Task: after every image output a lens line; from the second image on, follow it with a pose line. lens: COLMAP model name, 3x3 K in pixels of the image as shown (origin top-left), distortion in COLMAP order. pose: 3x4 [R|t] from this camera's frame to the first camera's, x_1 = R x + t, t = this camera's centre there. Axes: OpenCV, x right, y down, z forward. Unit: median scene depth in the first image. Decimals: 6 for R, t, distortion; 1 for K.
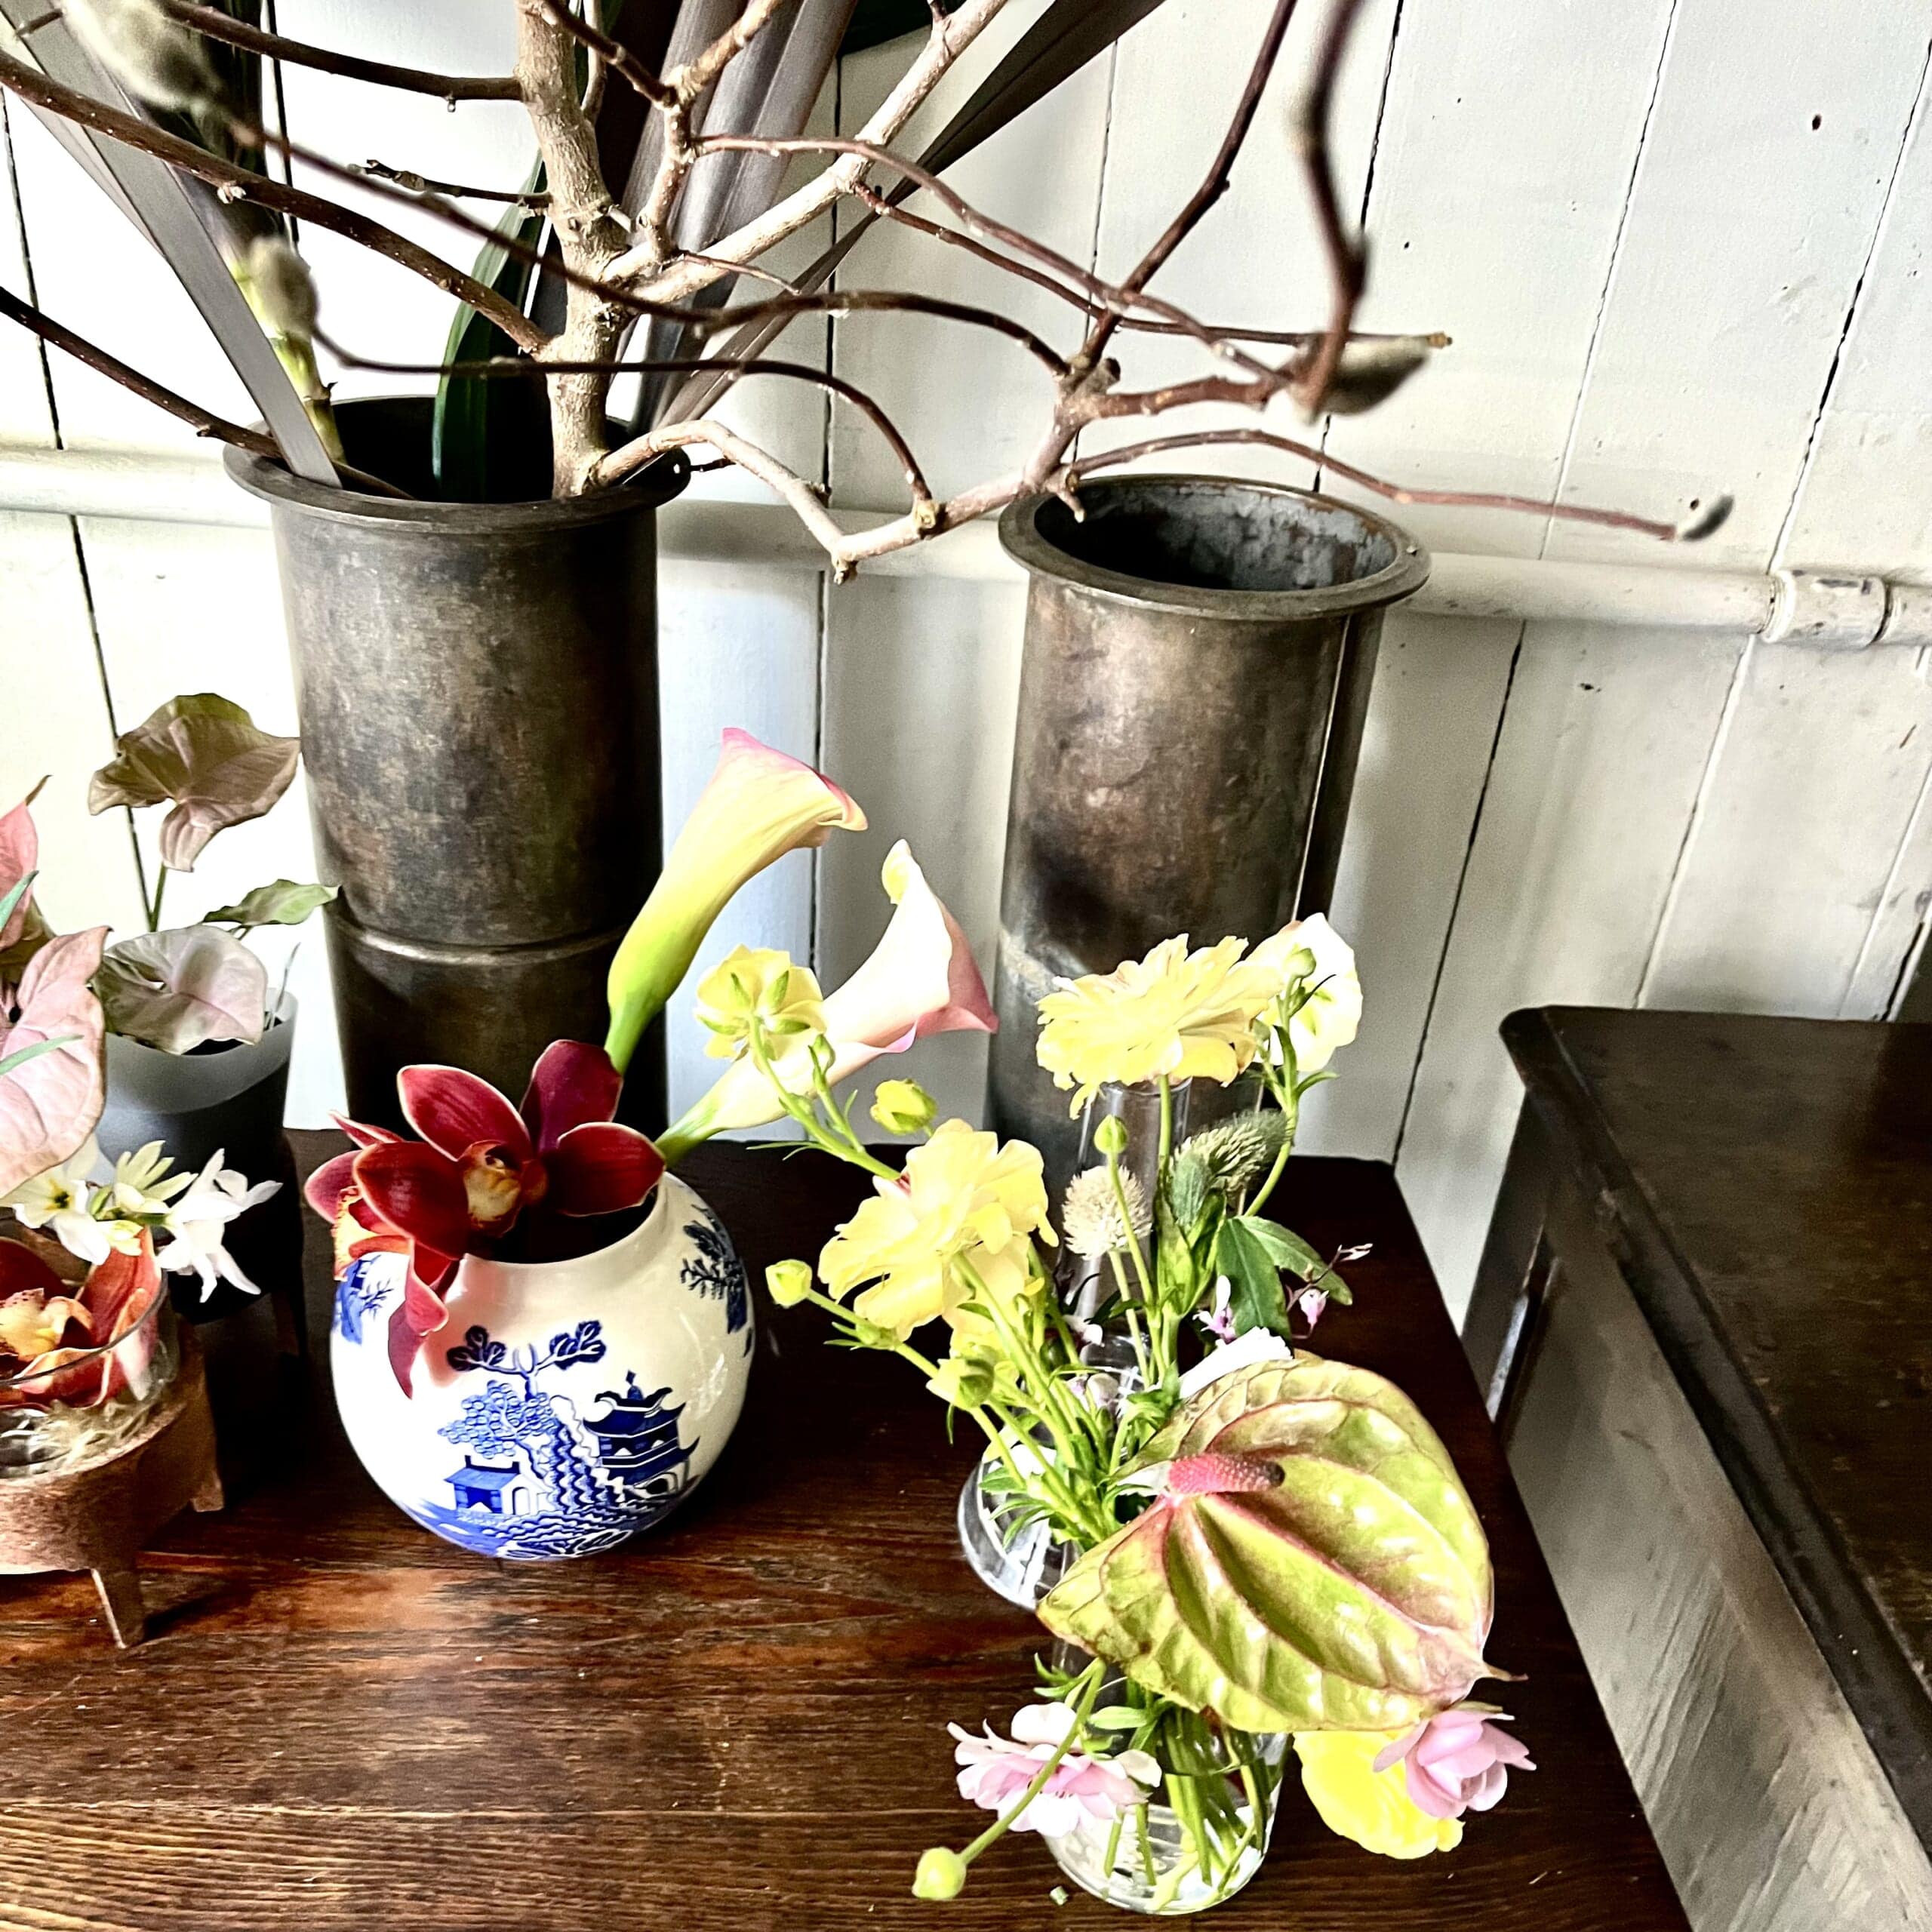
lens RADIAL K [[1567.3, 0, 965.9], [0, 1567.3, 1001.7], [0, 0, 1]] dist [0.004486, -0.010658]
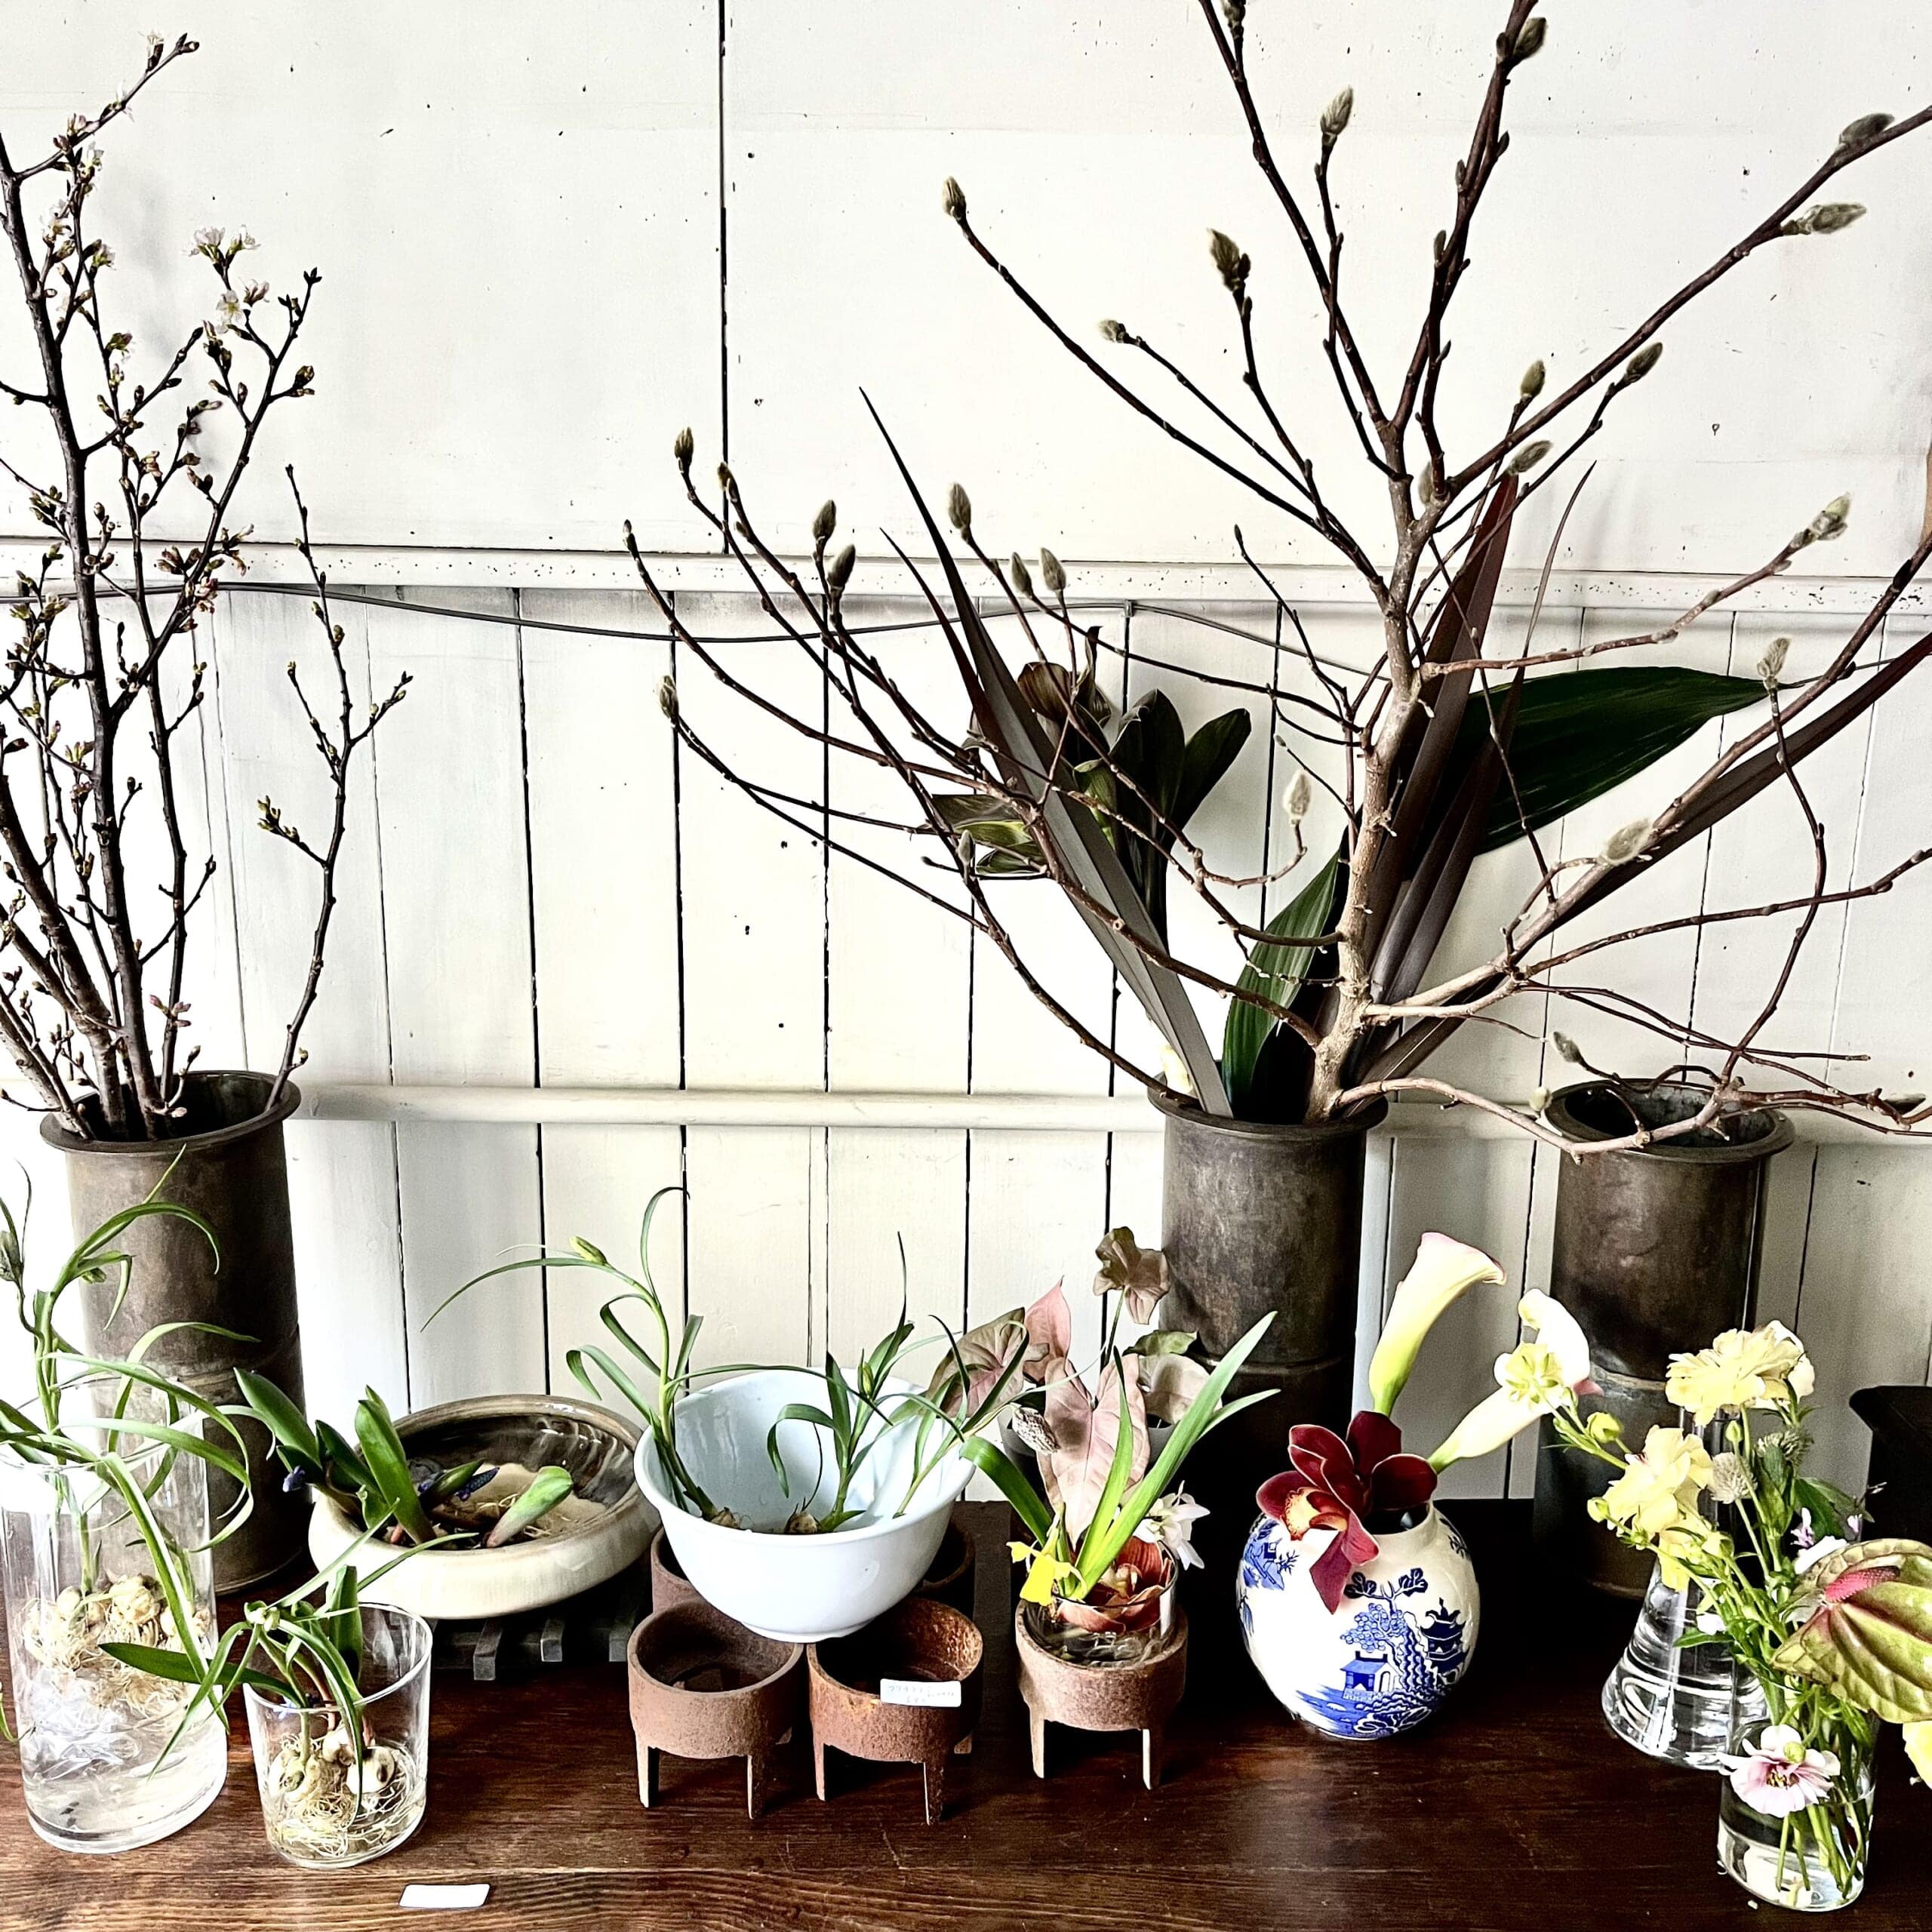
lens RADIAL K [[1567.3, 0, 965.9], [0, 1567.3, 1001.7], [0, 0, 1]] dist [0.004486, -0.010658]
pose [[0.997937, -0.052902, -0.036364, -0.643065], [0.039245, 0.951044, -0.306552, 0.116187], [0.050801, 0.304493, 0.951159, -0.903845]]
